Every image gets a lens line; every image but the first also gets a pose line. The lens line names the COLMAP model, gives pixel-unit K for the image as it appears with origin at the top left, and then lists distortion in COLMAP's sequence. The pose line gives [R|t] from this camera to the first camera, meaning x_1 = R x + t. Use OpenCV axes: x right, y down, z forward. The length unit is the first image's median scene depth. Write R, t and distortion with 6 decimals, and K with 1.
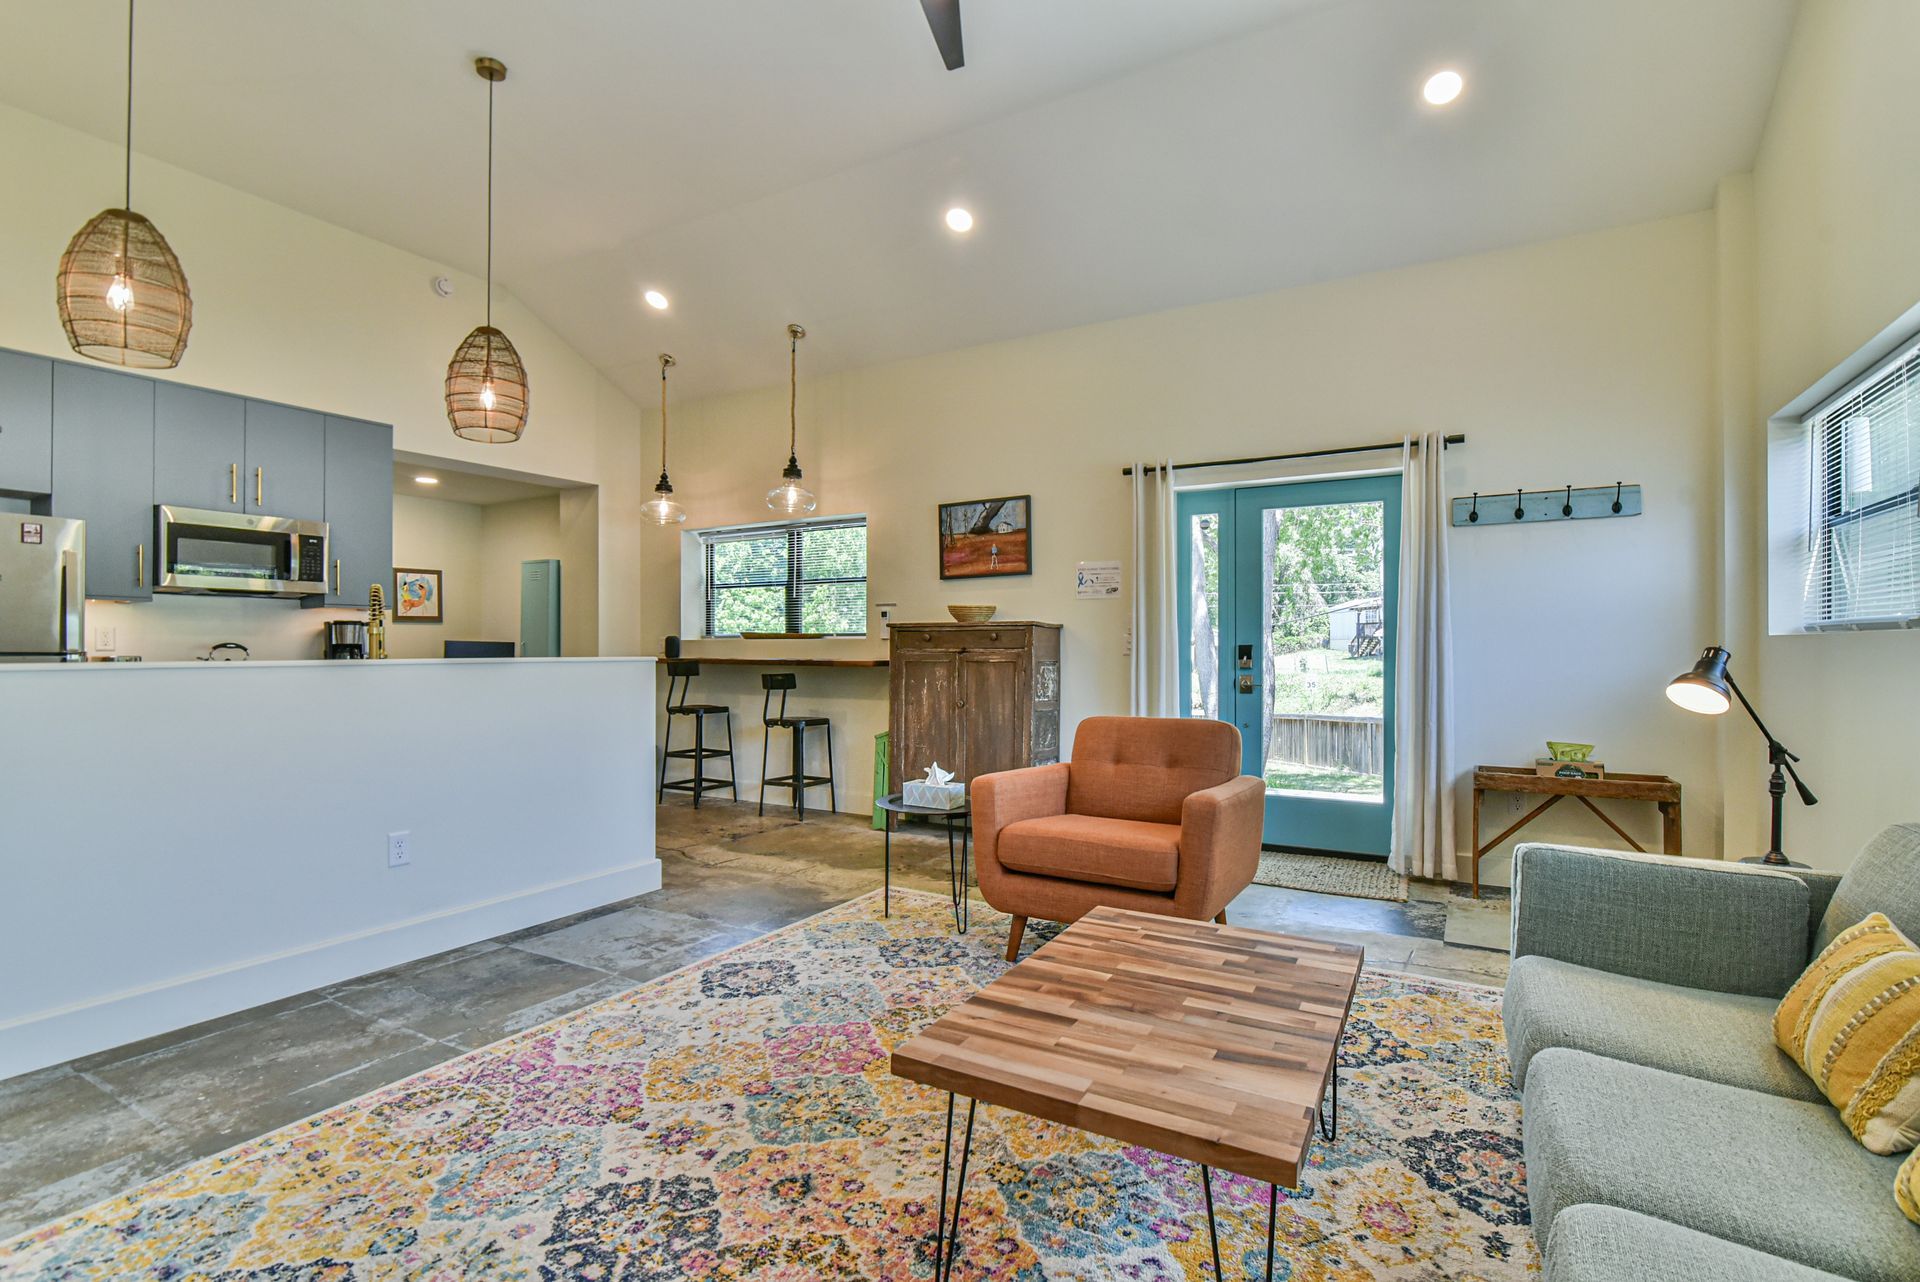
lens RADIAL K [[883.4, 0, 943.7], [0, 883.4, 655.8], [0, 0, 1]] dist [-0.019063, -0.000096]
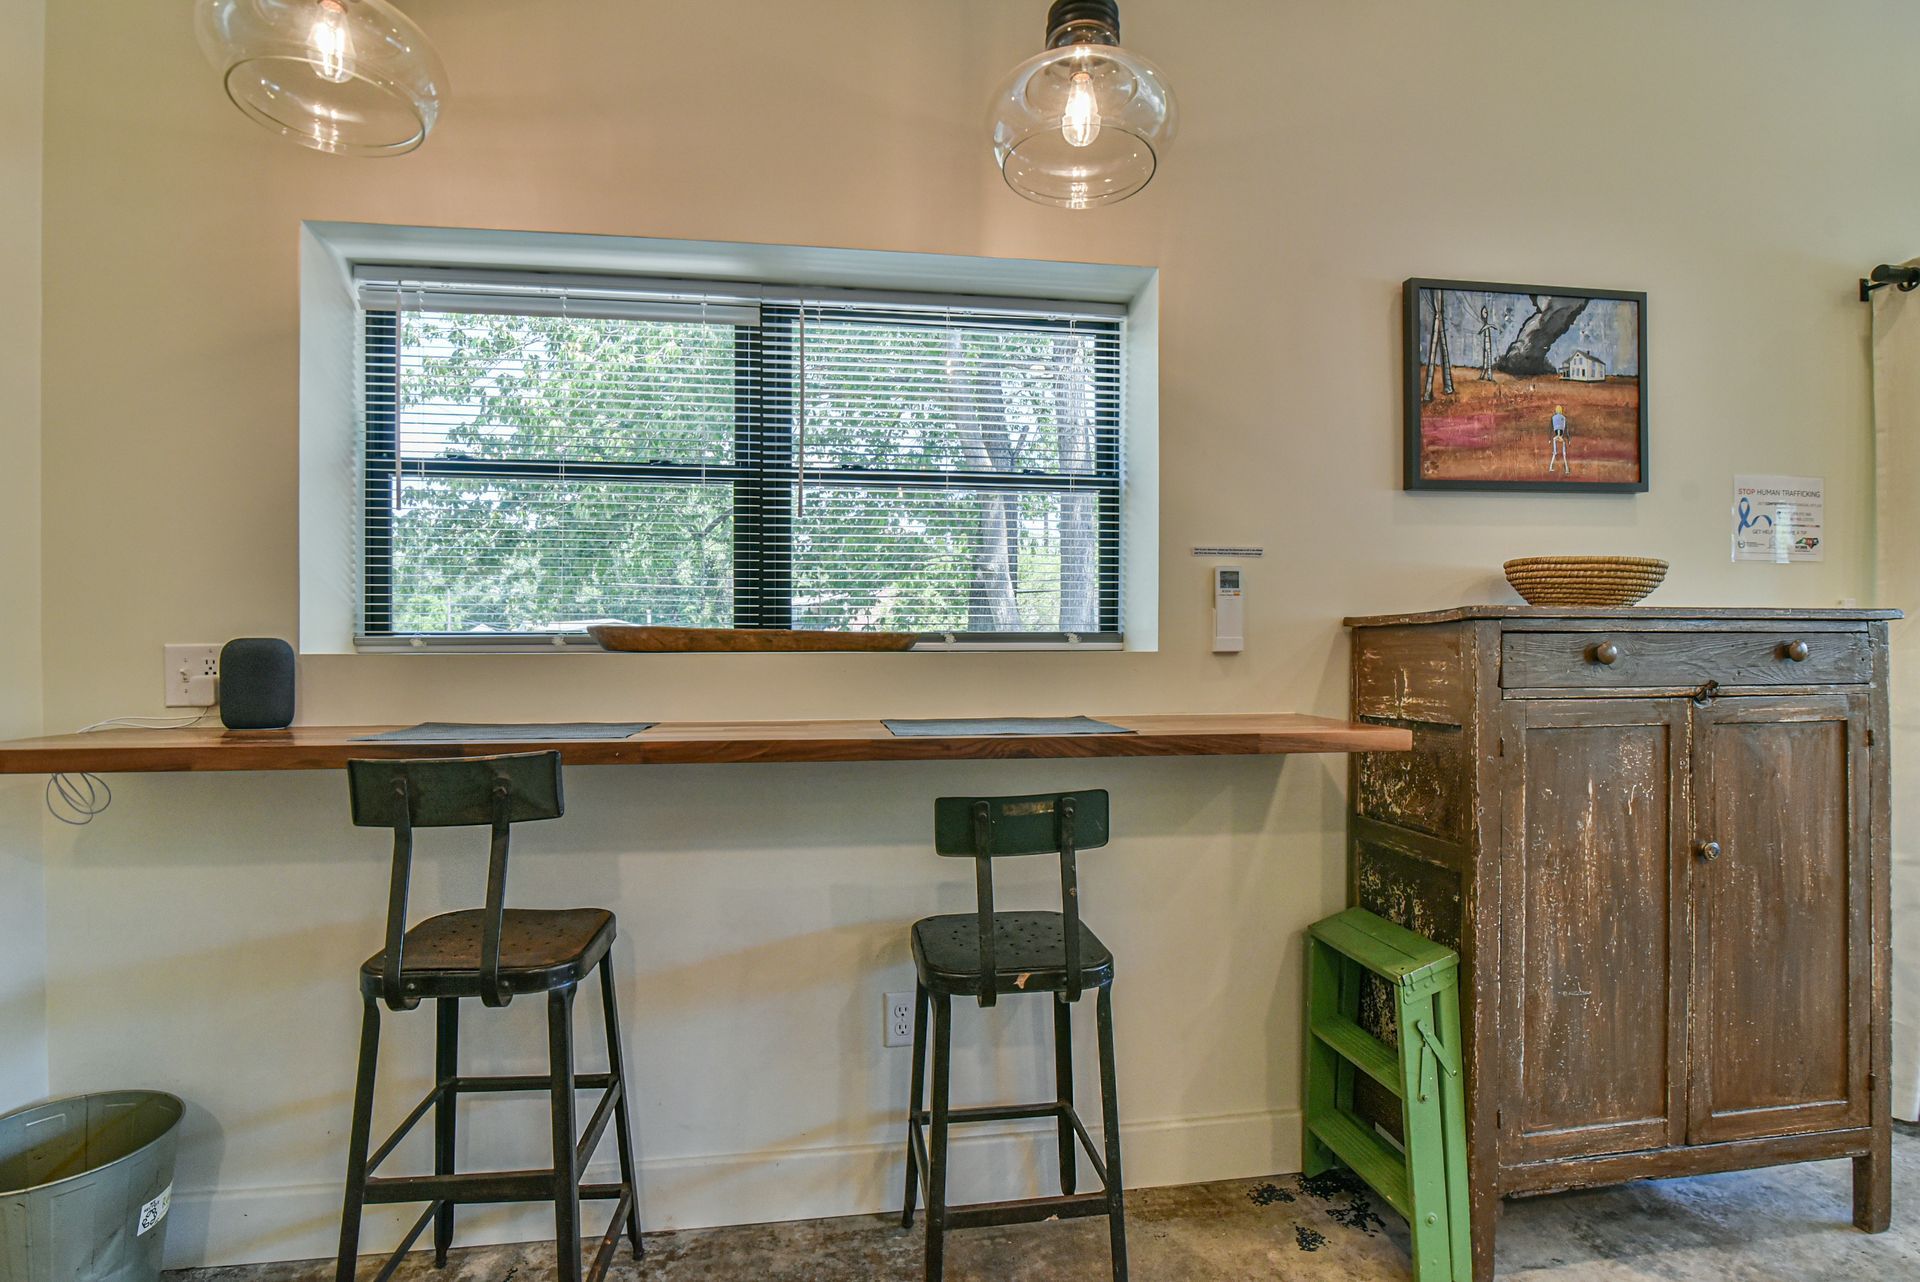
lens RADIAL K [[883.4, 0, 958.6], [0, 883.4, 639.1], [0, 0, 1]] dist [-0.019063, -0.000096]
pose [[0.784033, 0.000699, 0.620718, -0.380850], [0.006844, 0.999929, -0.009772, -0.023078], [-0.620681, 0.011910, 0.783973, 0.858898]]
